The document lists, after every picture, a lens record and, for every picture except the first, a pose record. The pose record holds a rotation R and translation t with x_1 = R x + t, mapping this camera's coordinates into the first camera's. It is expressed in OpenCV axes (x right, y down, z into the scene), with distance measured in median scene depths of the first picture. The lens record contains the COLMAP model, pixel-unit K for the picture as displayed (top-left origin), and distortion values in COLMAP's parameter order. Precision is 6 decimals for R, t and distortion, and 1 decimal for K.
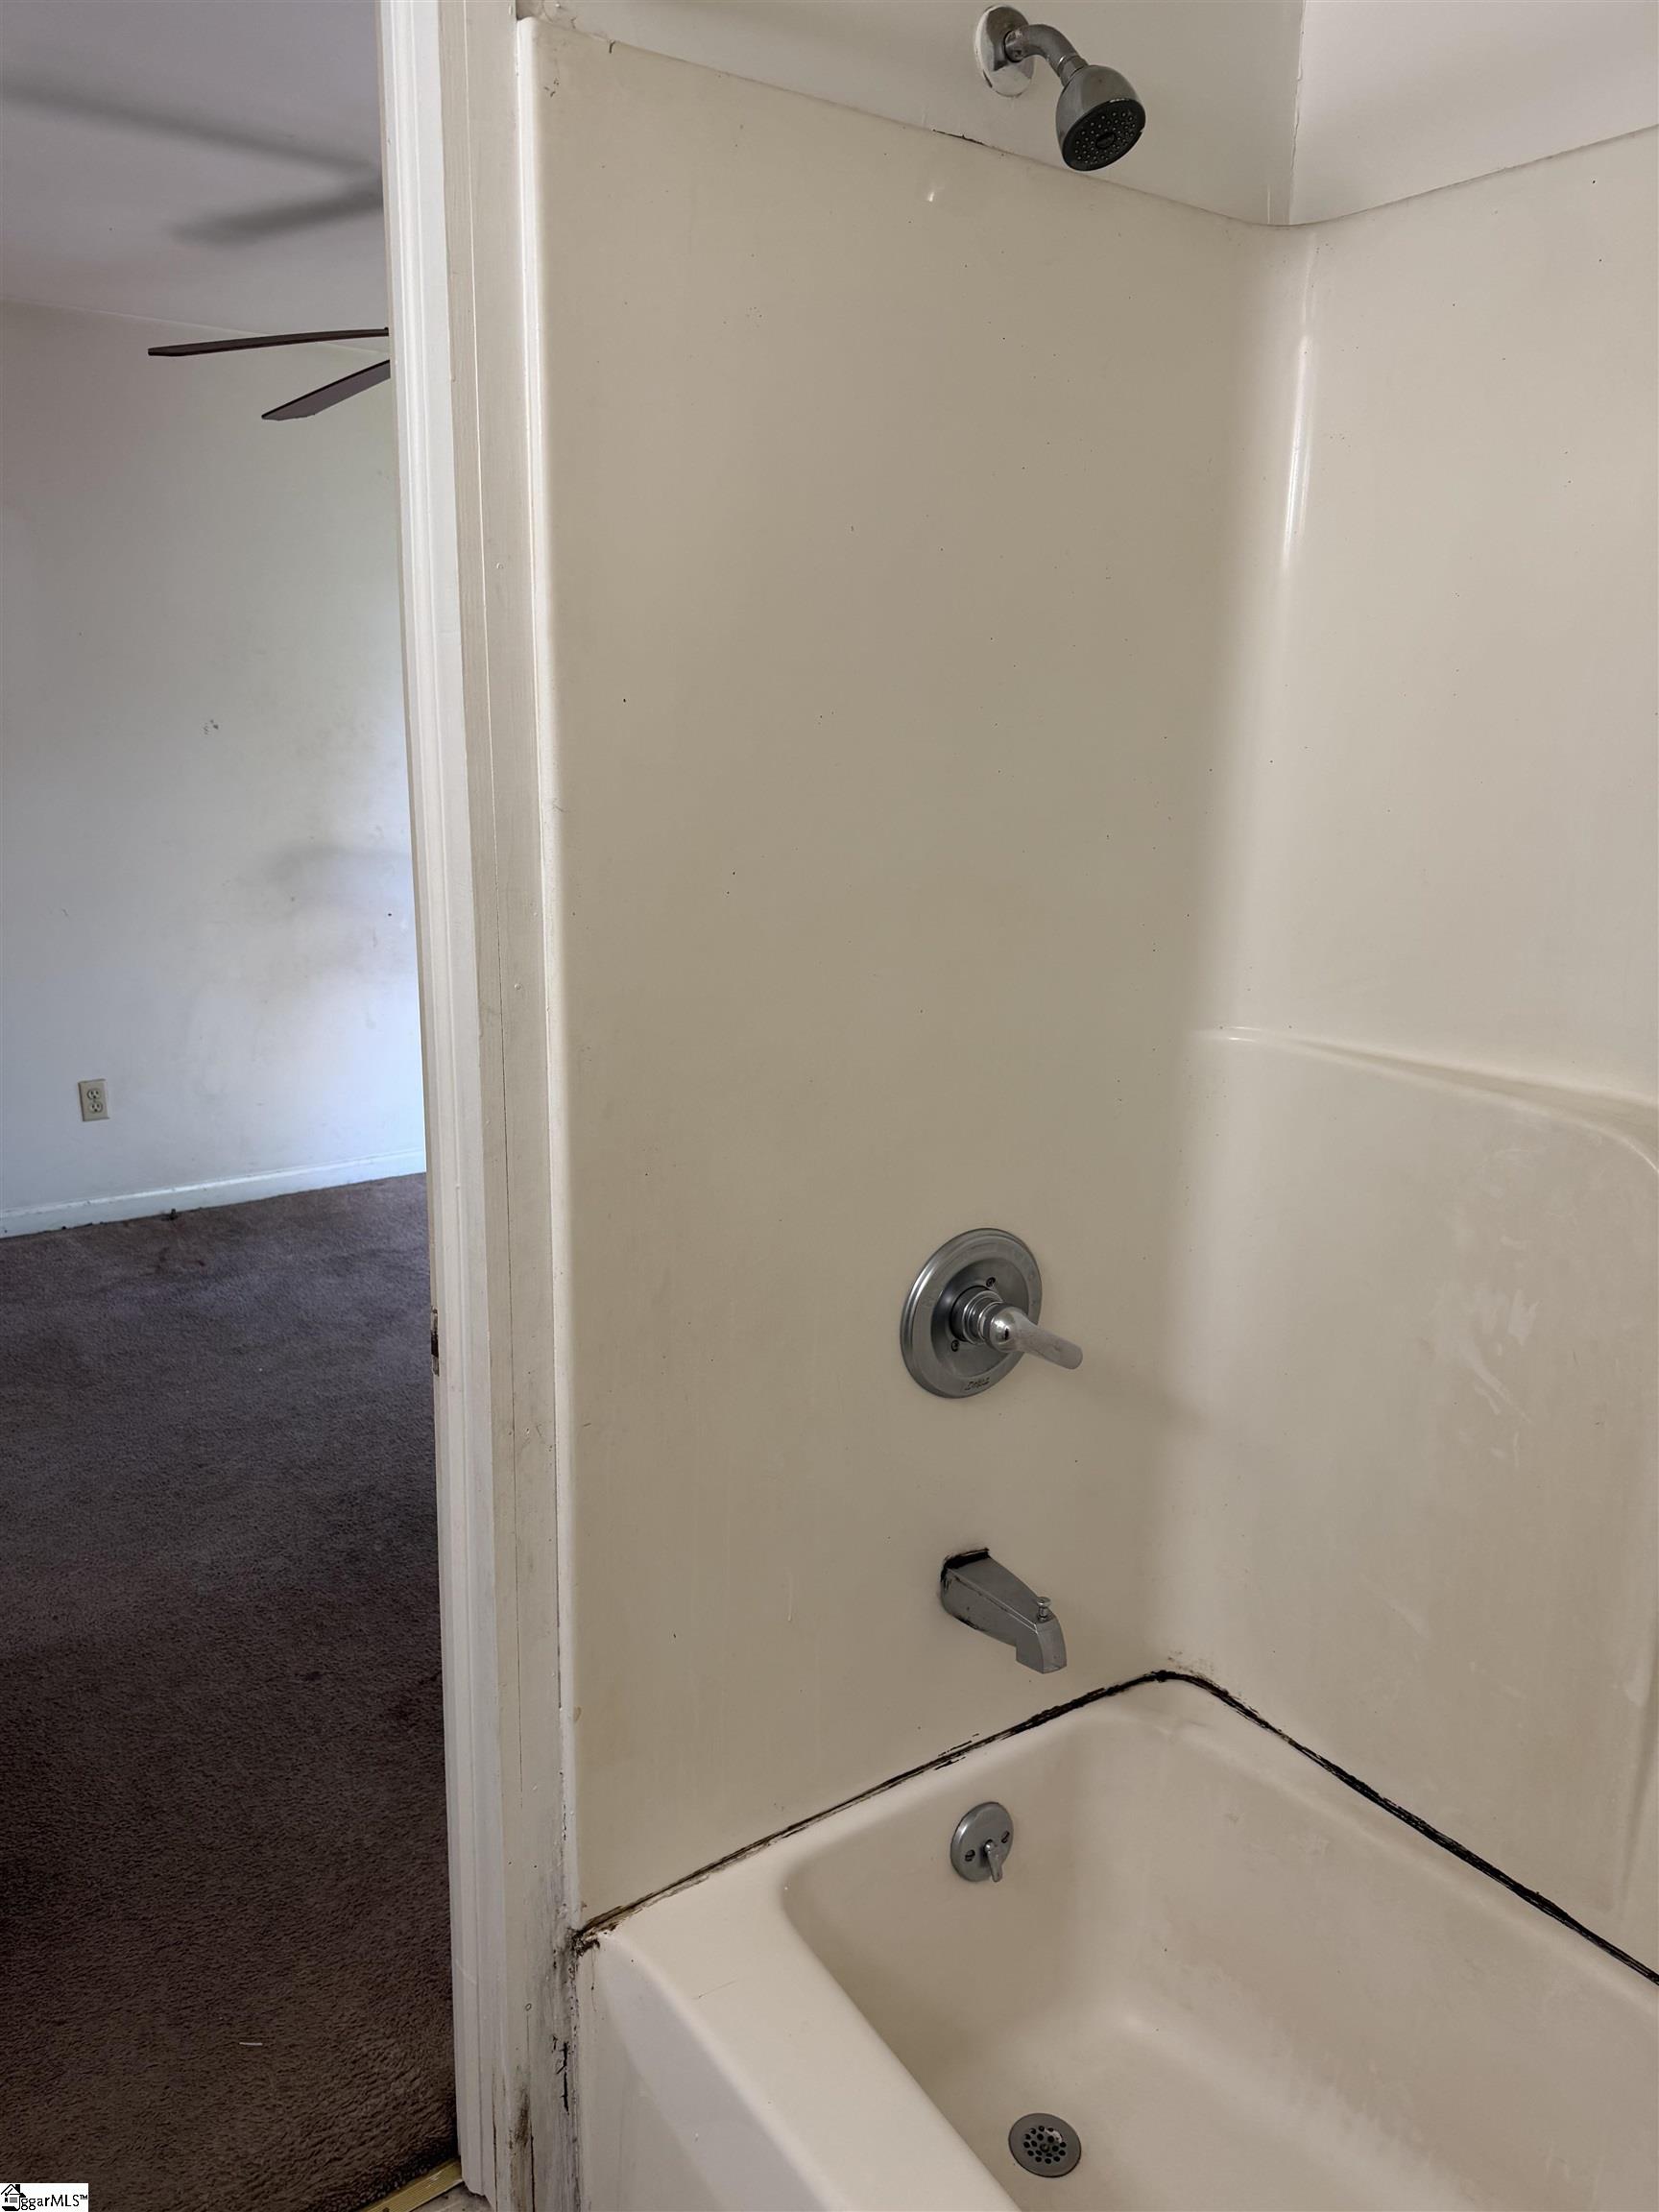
lens RADIAL K [[1531.8, 0, 829.5], [0, 1531.8, 1106.0], [0, 0, 1]] dist [0.000532, -0.120138]
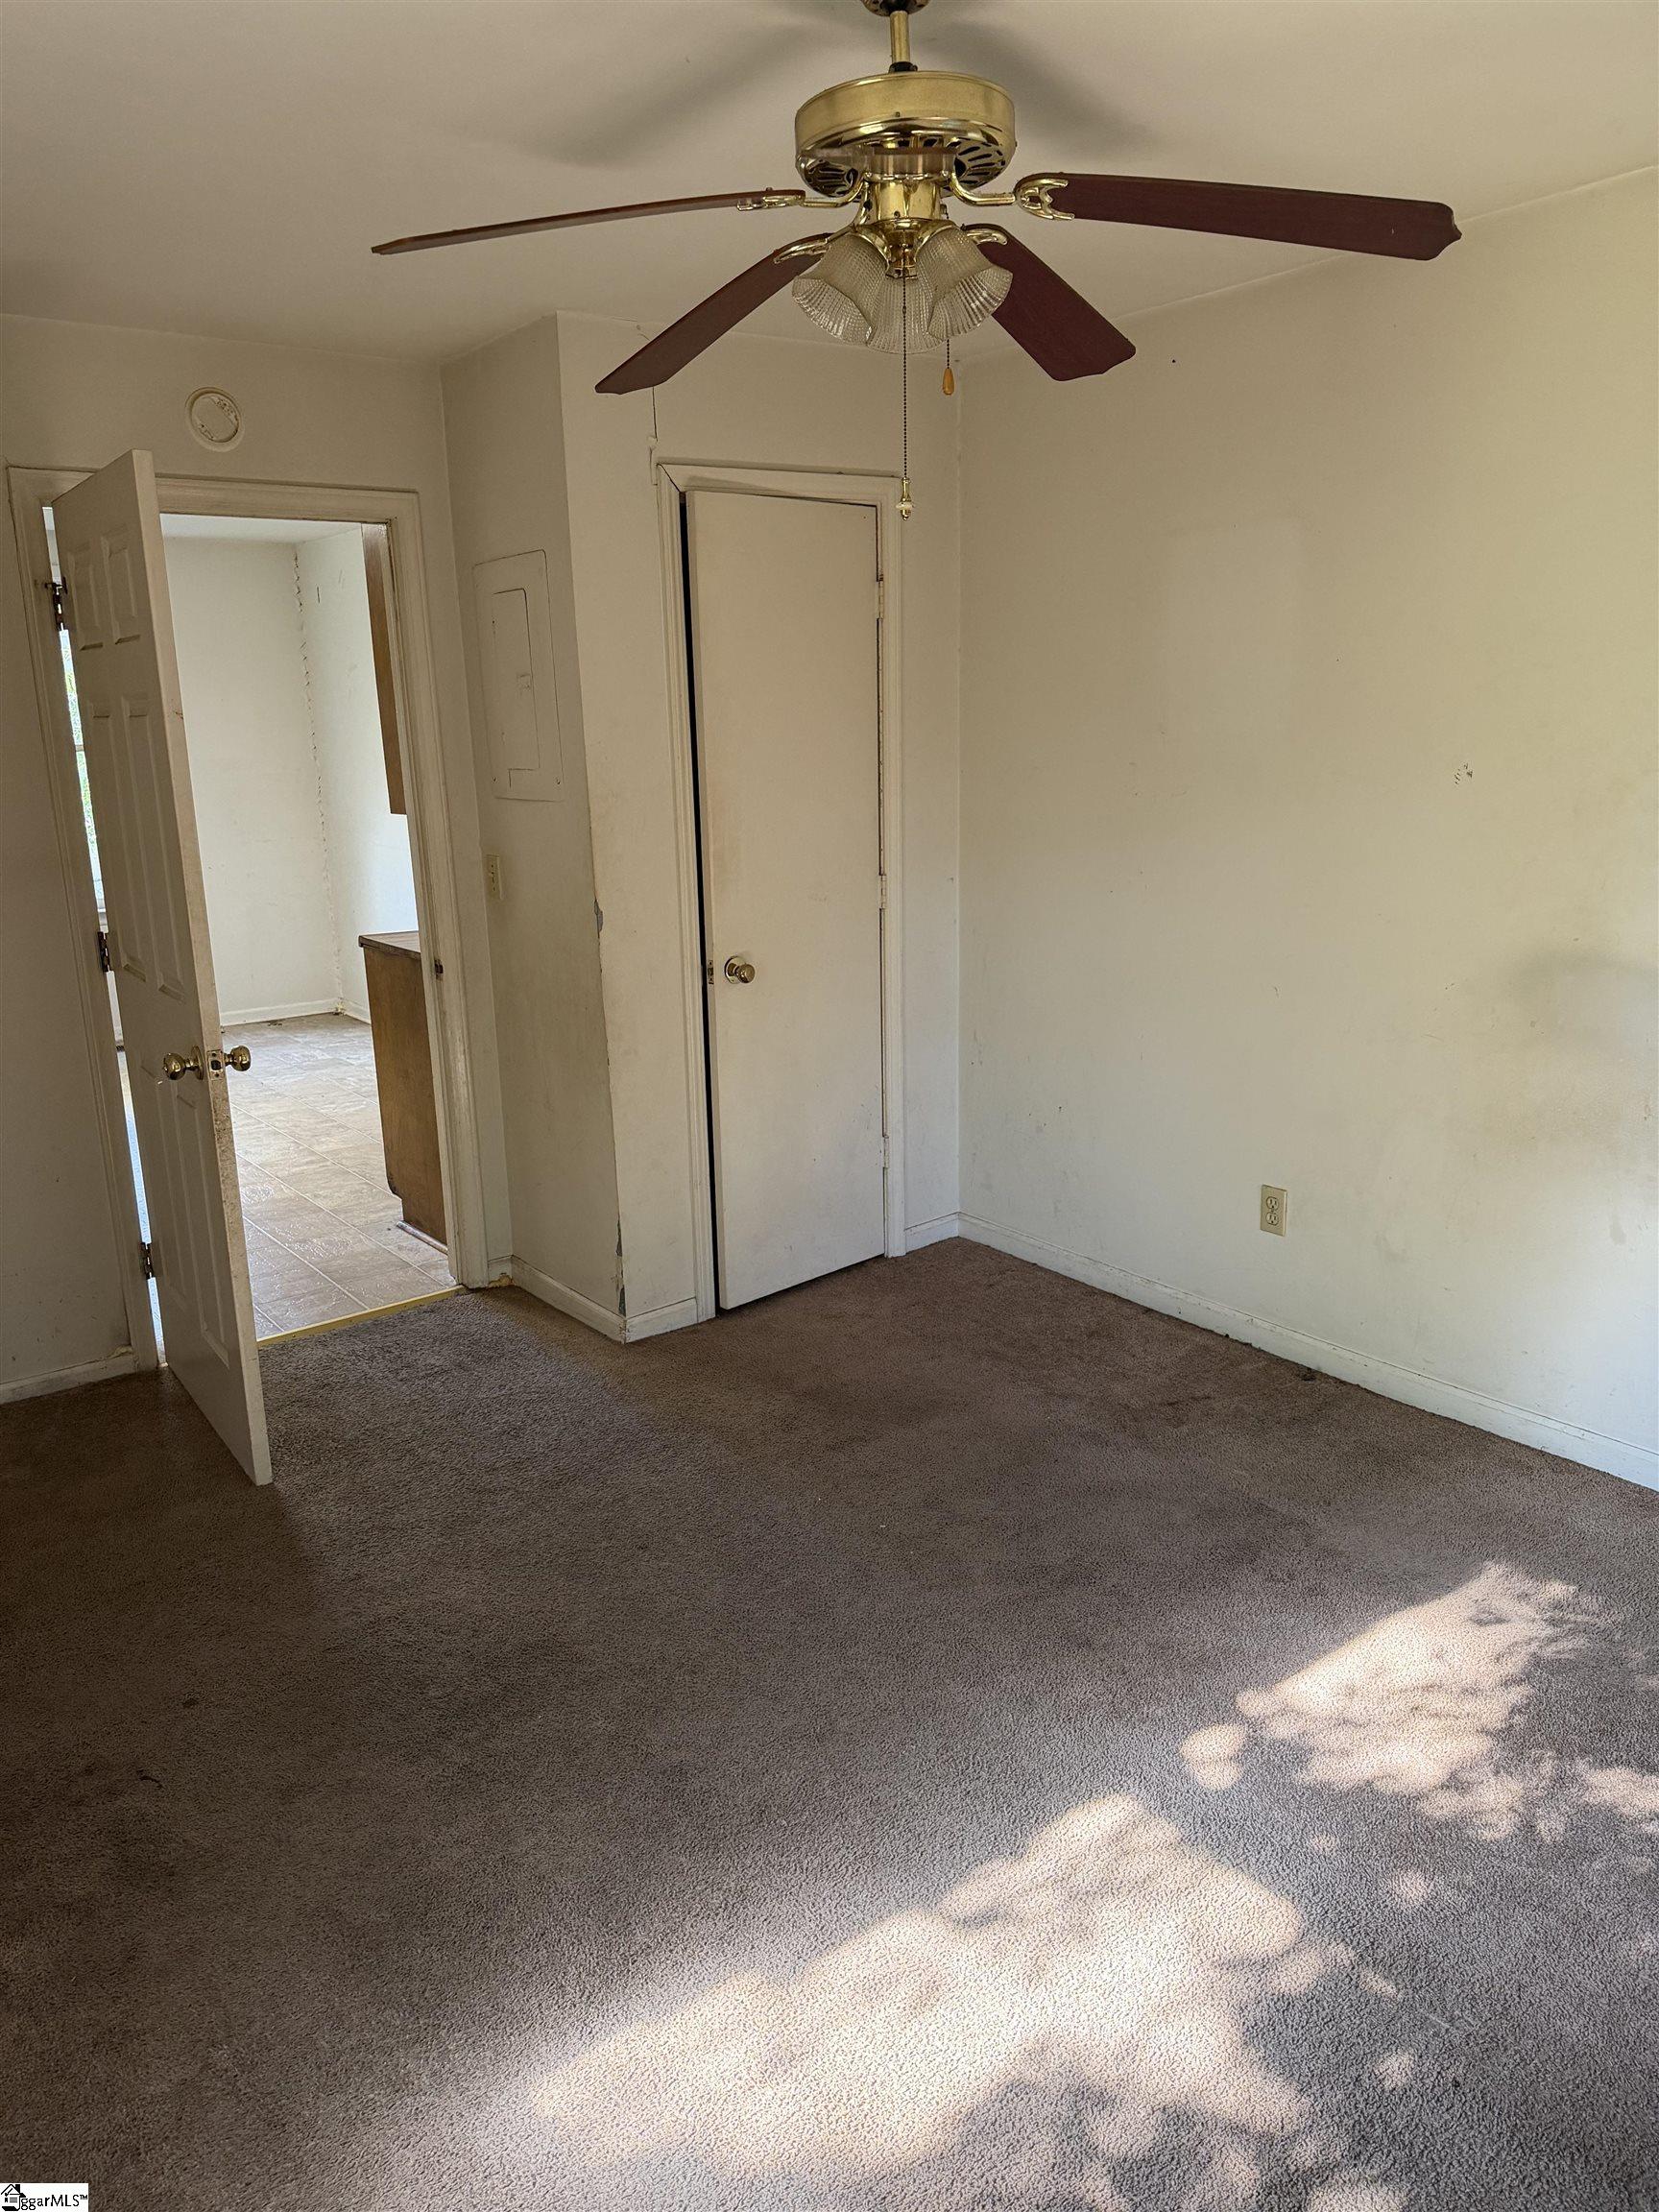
lens RADIAL K [[1531.8, 0, 829.5], [0, 1531.8, 1106.0], [0, 0, 1]] dist [0.000532, -0.120138]
pose [[0.033853, 0.218314, -0.975291, 0.327320], [-0.229671, 0.951433, 0.205002, -0.176153], [0.972679, 0.217056, 0.082350, 0.674256]]
